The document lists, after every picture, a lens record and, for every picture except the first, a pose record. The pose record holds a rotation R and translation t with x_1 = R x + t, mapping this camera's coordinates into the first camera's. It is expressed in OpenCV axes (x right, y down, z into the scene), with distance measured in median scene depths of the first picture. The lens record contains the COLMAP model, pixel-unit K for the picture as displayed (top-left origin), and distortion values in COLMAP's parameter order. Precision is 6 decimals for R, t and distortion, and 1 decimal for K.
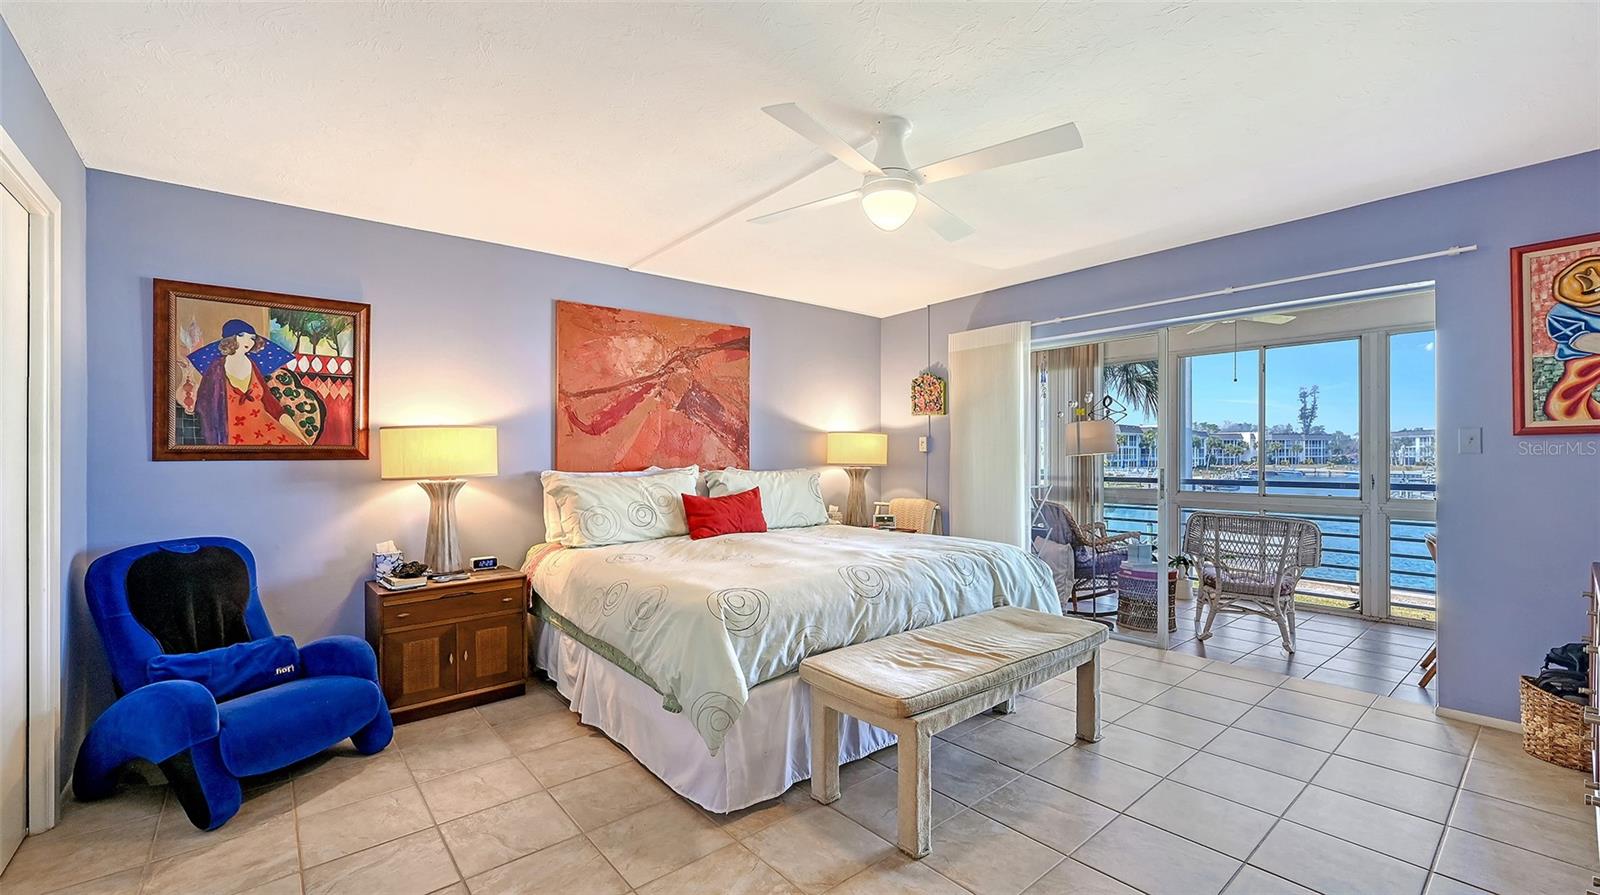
lens RADIAL K [[672.0, 0, 800.0], [0, 672.0, 447.5], [0, 0, 1]] dist [0.001236, 0.000093]
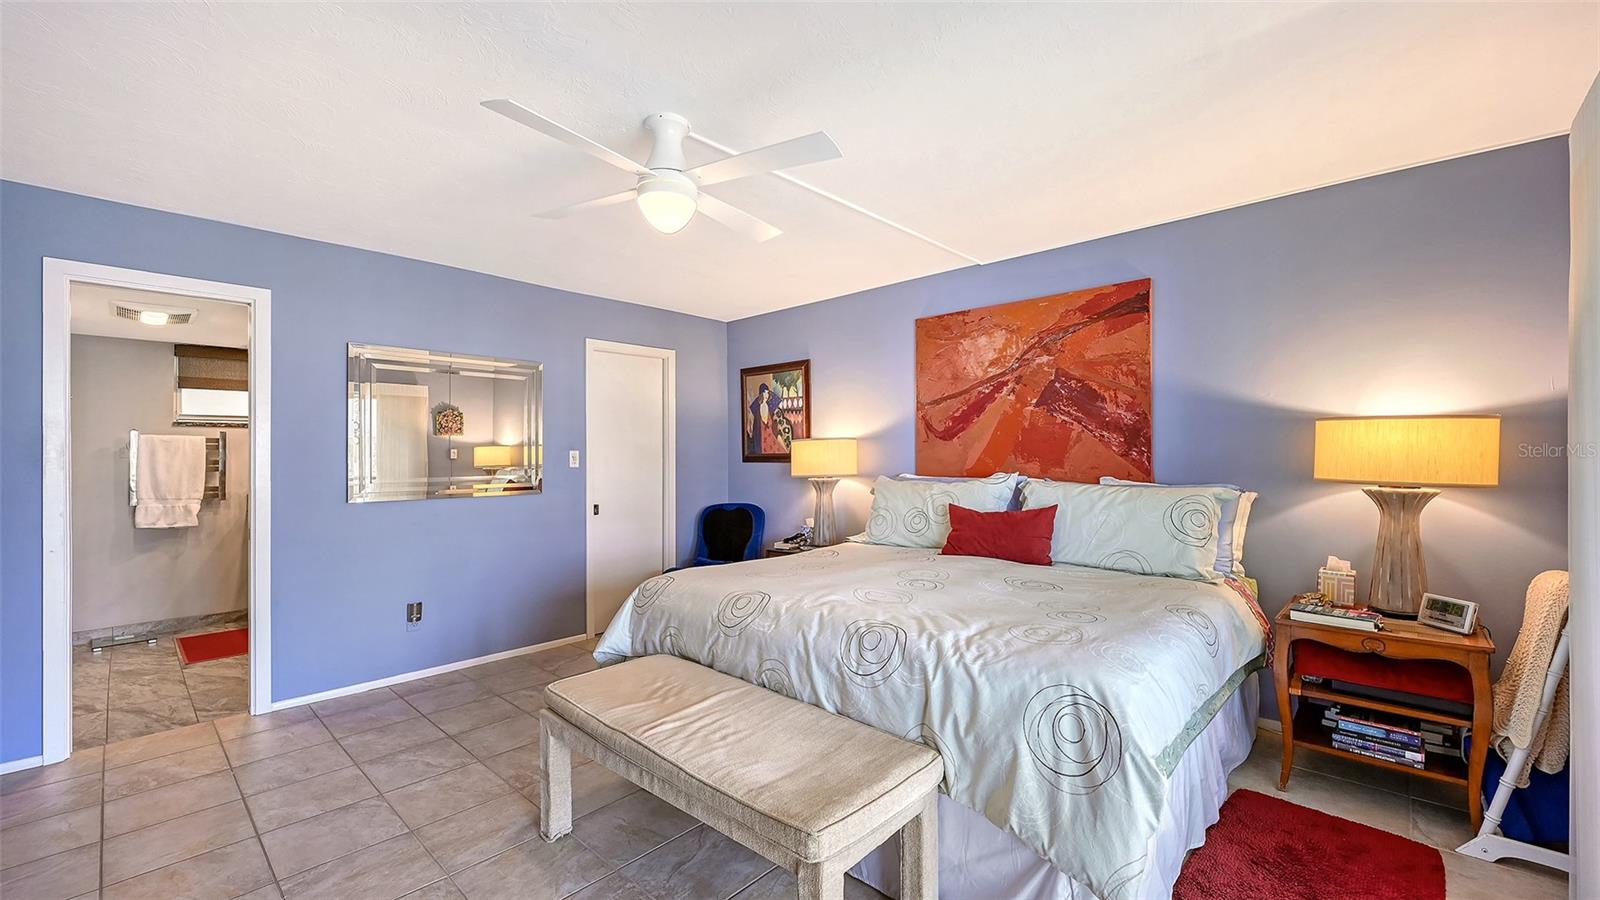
lens RADIAL K [[637.7, 0, 799.2], [0, 637.7, 448.3], [0, 0, 1]] dist [-0.002322, -0.000162]
pose [[0.108589, -0.011922, -0.994015, 0.633836], [0.010528, 0.999886, -0.010842, 0.001279], [0.994031, -0.009288, 0.108702, 0.673315]]
